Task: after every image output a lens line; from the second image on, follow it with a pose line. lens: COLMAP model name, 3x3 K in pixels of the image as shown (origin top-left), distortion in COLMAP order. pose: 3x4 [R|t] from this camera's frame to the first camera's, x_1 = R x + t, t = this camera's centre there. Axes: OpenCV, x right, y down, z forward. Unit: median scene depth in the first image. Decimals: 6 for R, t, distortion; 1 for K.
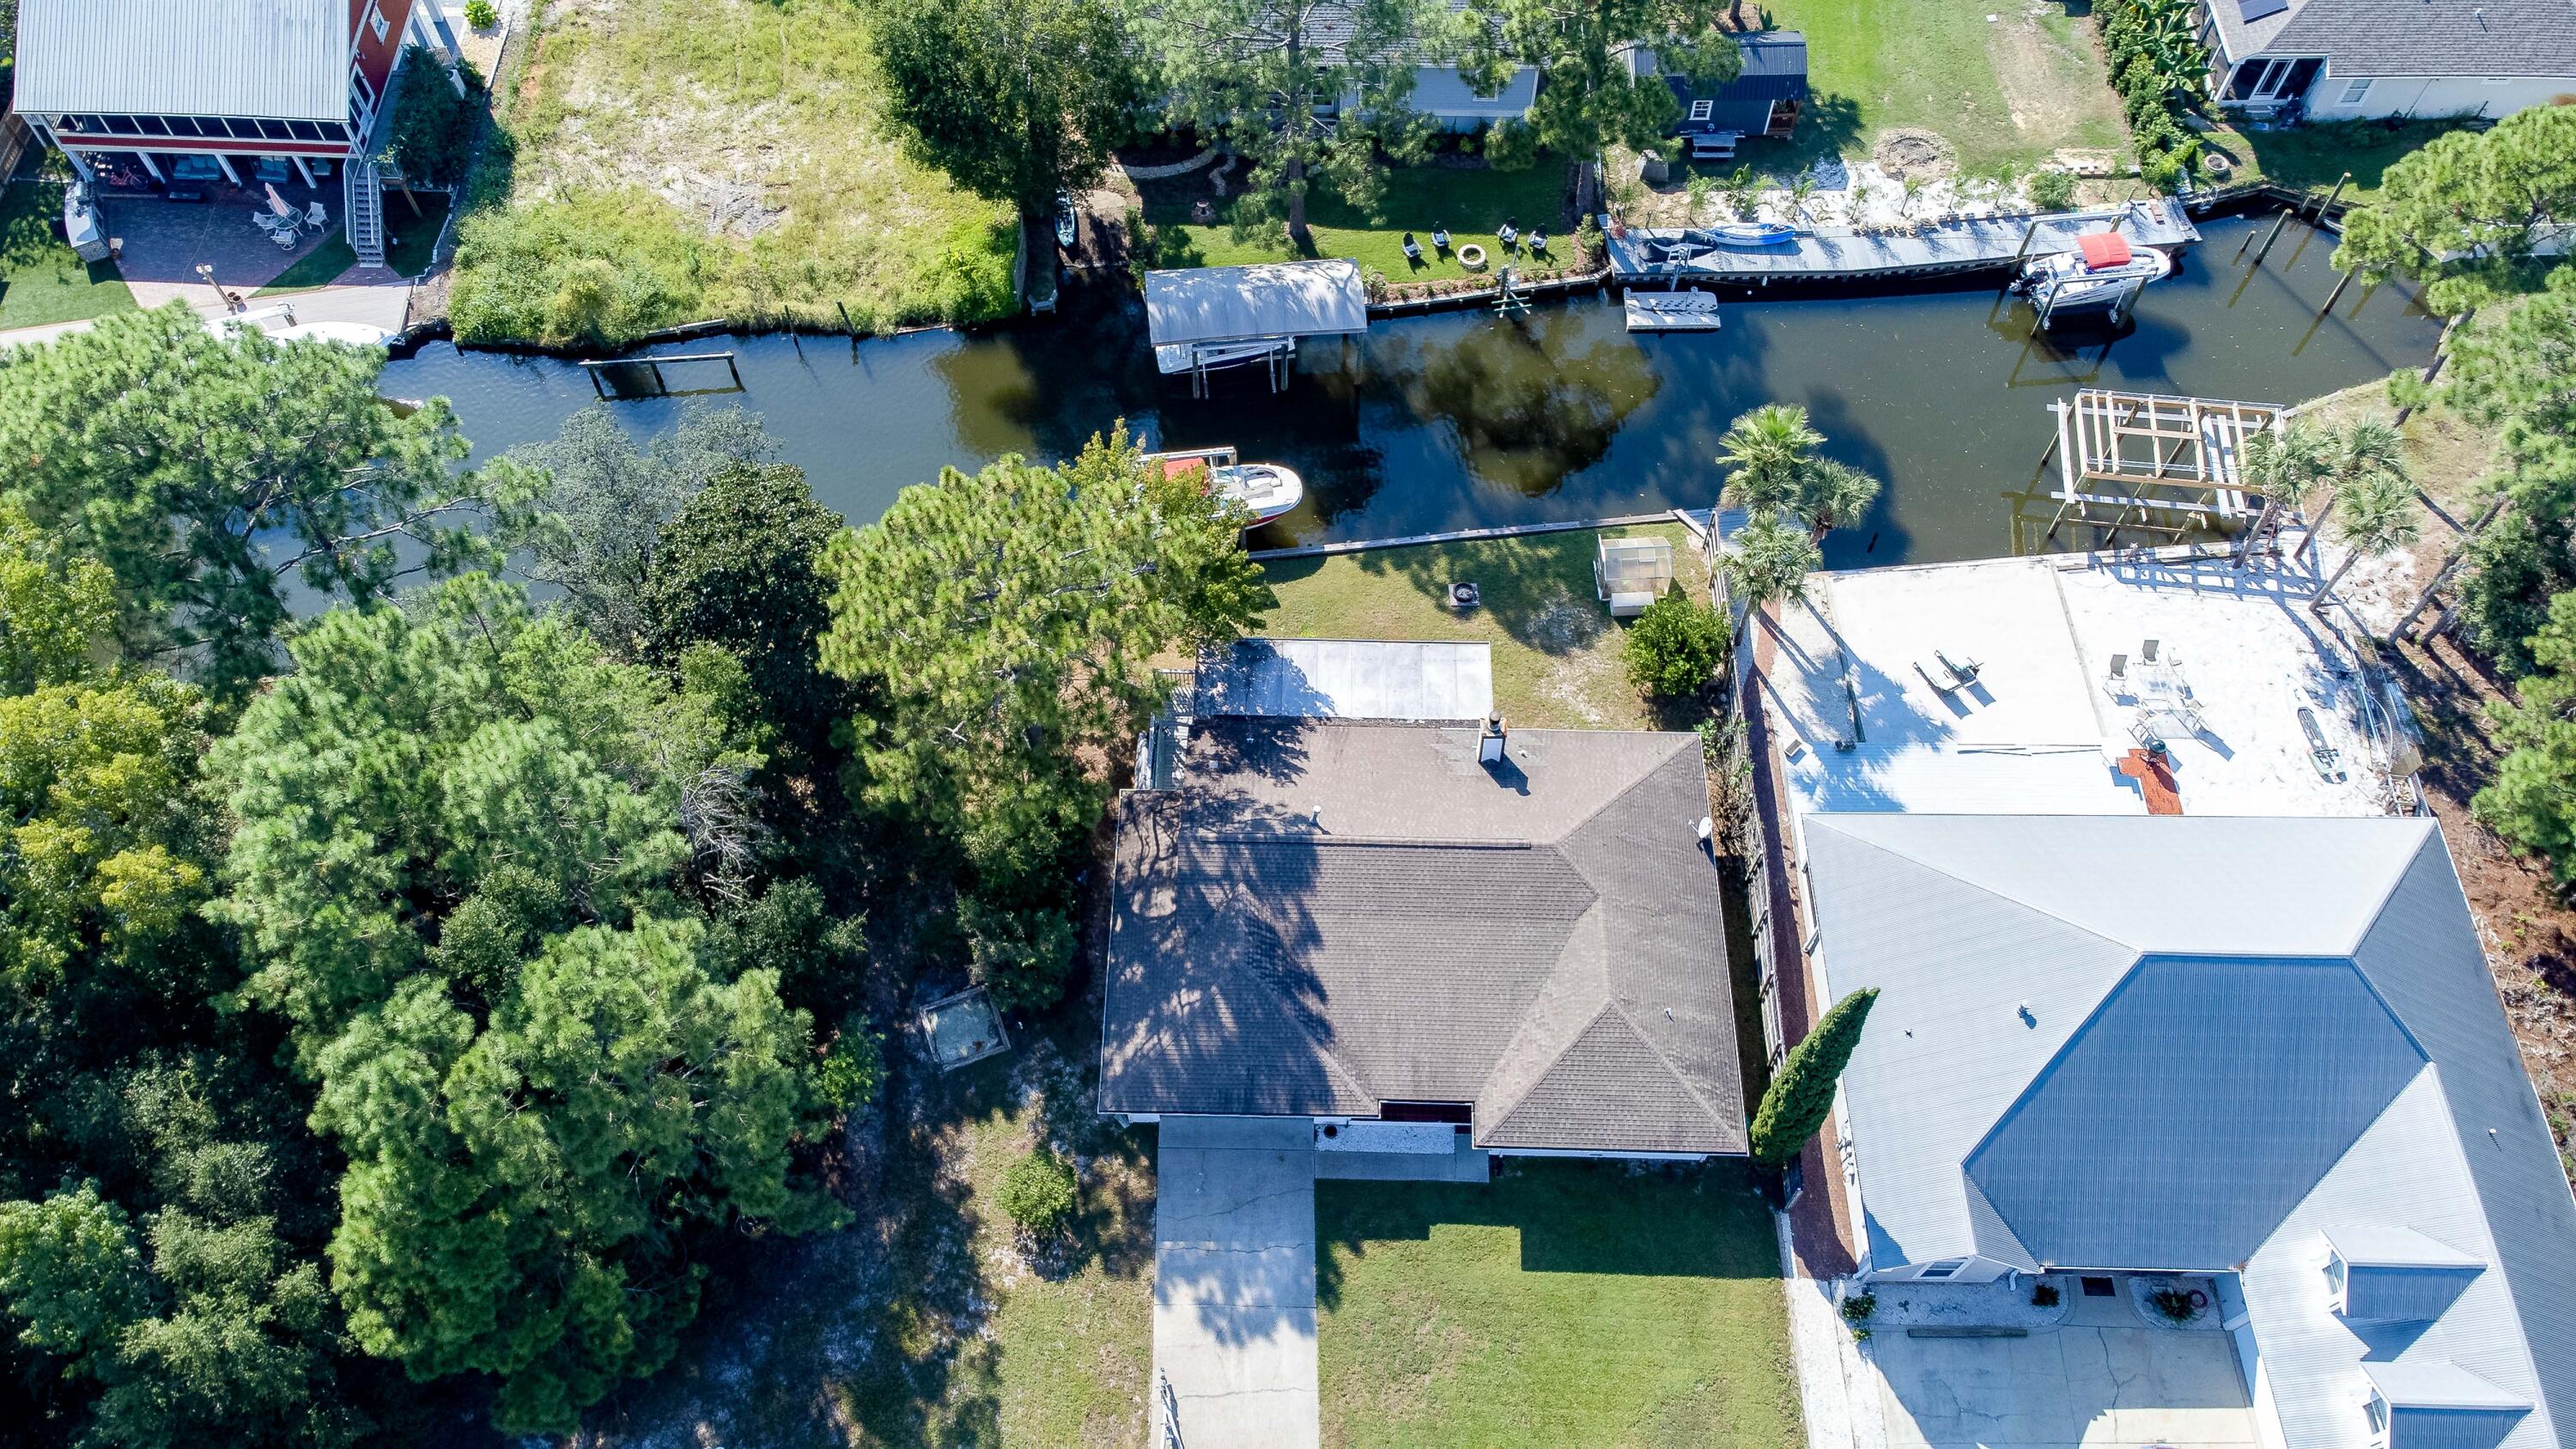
lens RADIAL K [[1922.4, 0, 1281.7], [0, 1922.4, 729.6], [0, 0, 1]] dist [0.037860, 0.030902]
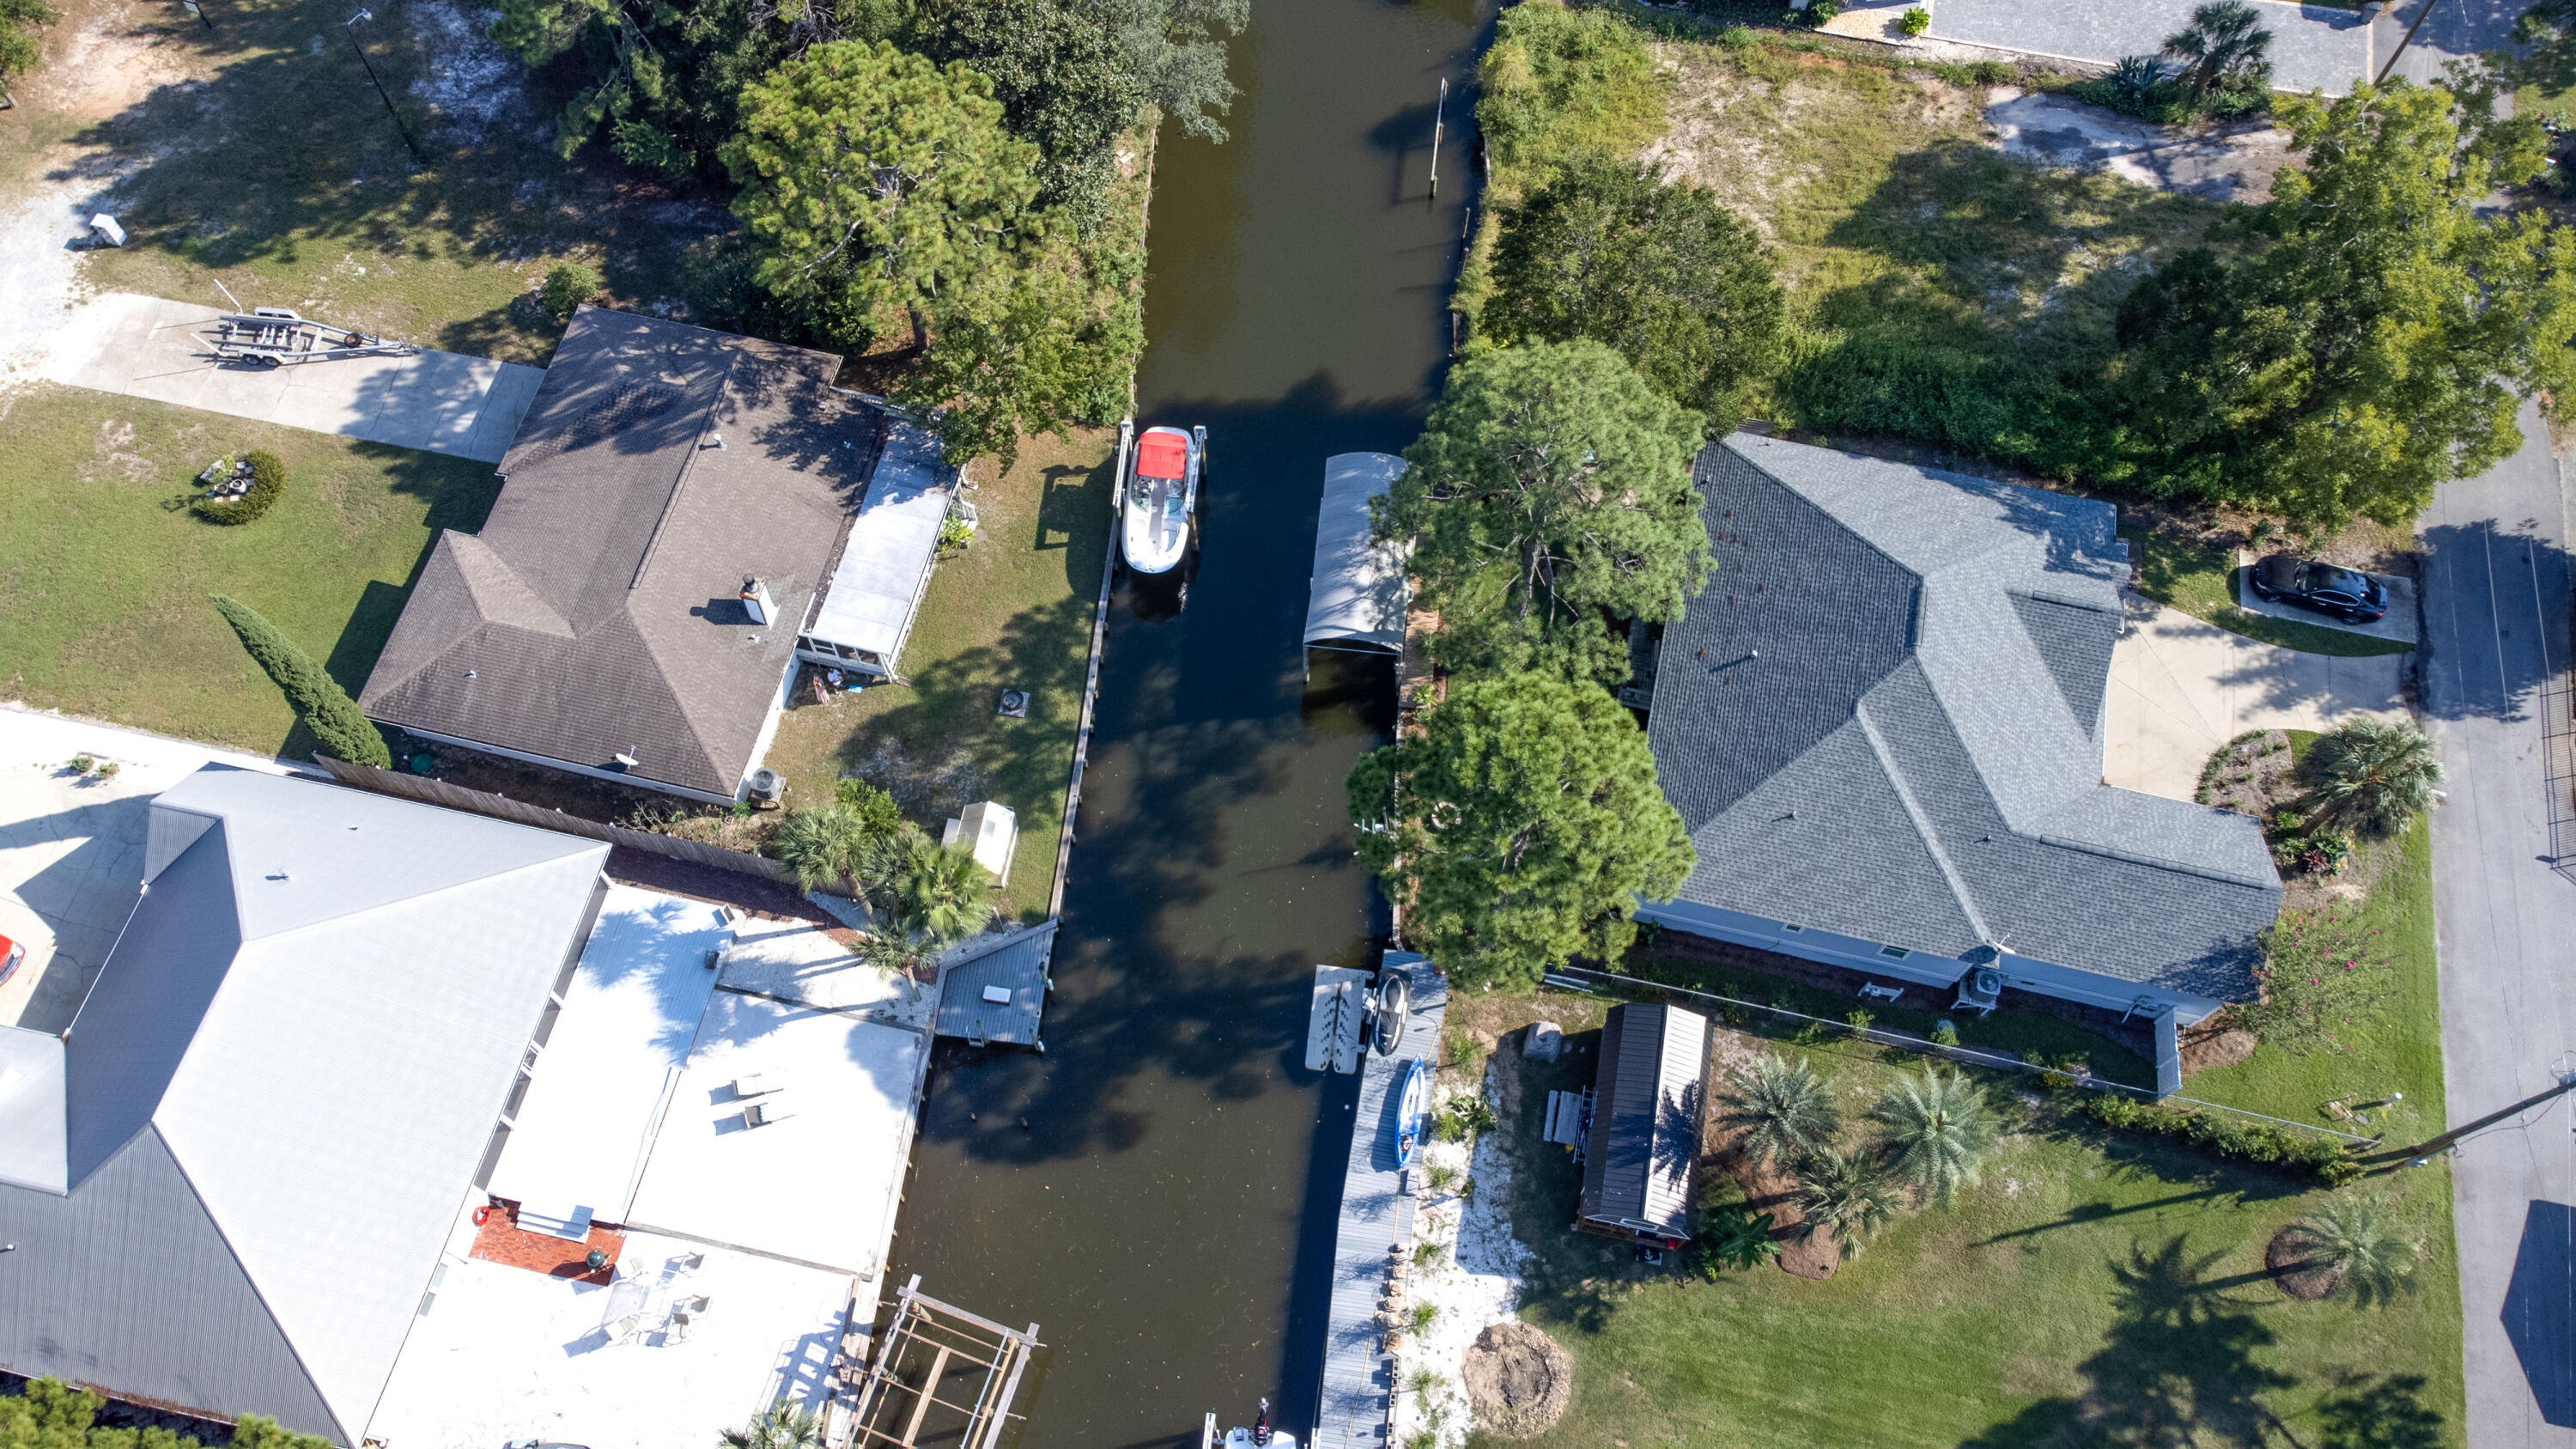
lens RADIAL K [[1922.4, 0, 1281.7], [0, 1922.4, 729.6], [0, 0, 1]] dist [0.037860, 0.030902]
pose [[-0.210894, 0.872589, -0.440581, 0.556743], [-0.834742, 0.073772, 0.545677, -0.790201], [0.508654, 0.482852, 0.712829, 0.356995]]
